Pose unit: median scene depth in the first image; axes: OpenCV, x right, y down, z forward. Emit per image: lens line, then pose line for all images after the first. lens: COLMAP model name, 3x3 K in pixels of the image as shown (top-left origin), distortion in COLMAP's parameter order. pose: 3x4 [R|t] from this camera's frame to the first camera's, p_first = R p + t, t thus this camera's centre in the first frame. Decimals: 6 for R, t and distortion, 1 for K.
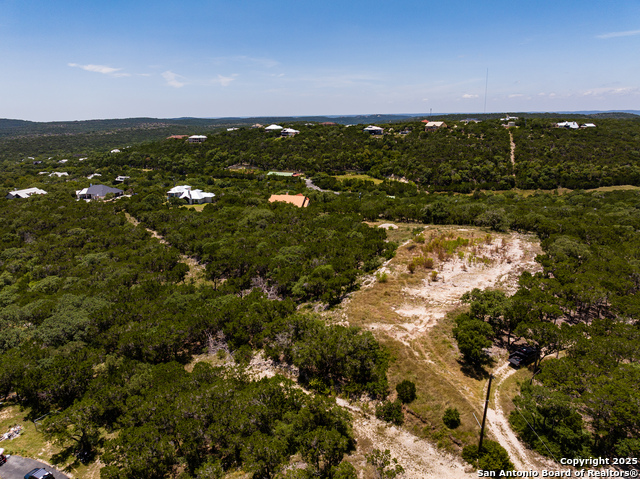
lens RADIAL K [[447.0, 0, 320.0], [0, 447.0, 239.5], [0, 0, 1]] dist [-0.052422, 0.026437]
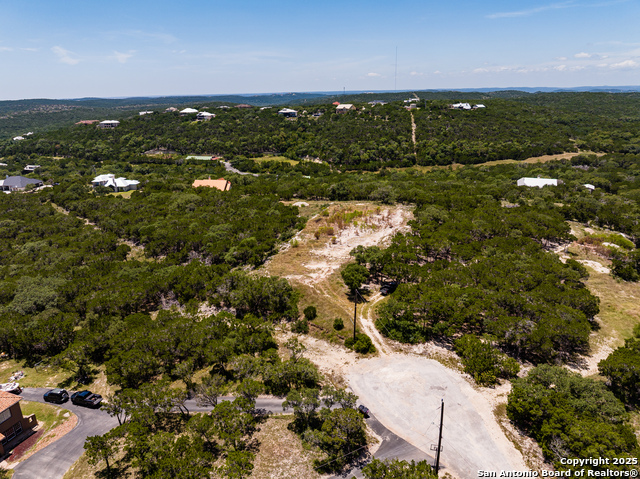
lens RADIAL K [[447.0, 0, 320.0], [0, 447.0, 239.5], [0, 0, 1]] dist [-0.052422, 0.026437]
pose [[0.983433, -0.058433, 0.171598, -0.002575], [0.050525, 0.997465, 0.050100, 0.002821], [-0.174091, -0.040601, 0.983892, -0.069204]]
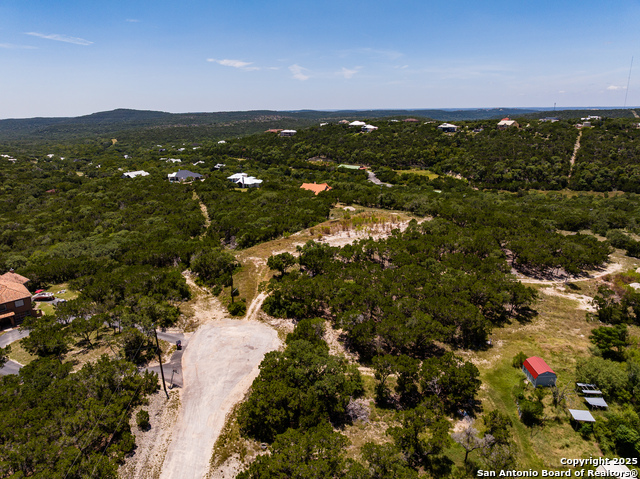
lens RADIAL K [[447.0, 0, 320.0], [0, 447.0, 239.5], [0, 0, 1]] dist [-0.052422, 0.026437]
pose [[0.966586, 0.072978, -0.245736, 0.147140], [-0.069054, 0.997311, 0.024559, 0.012451], [0.246867, -0.006770, 0.969026, -0.105622]]
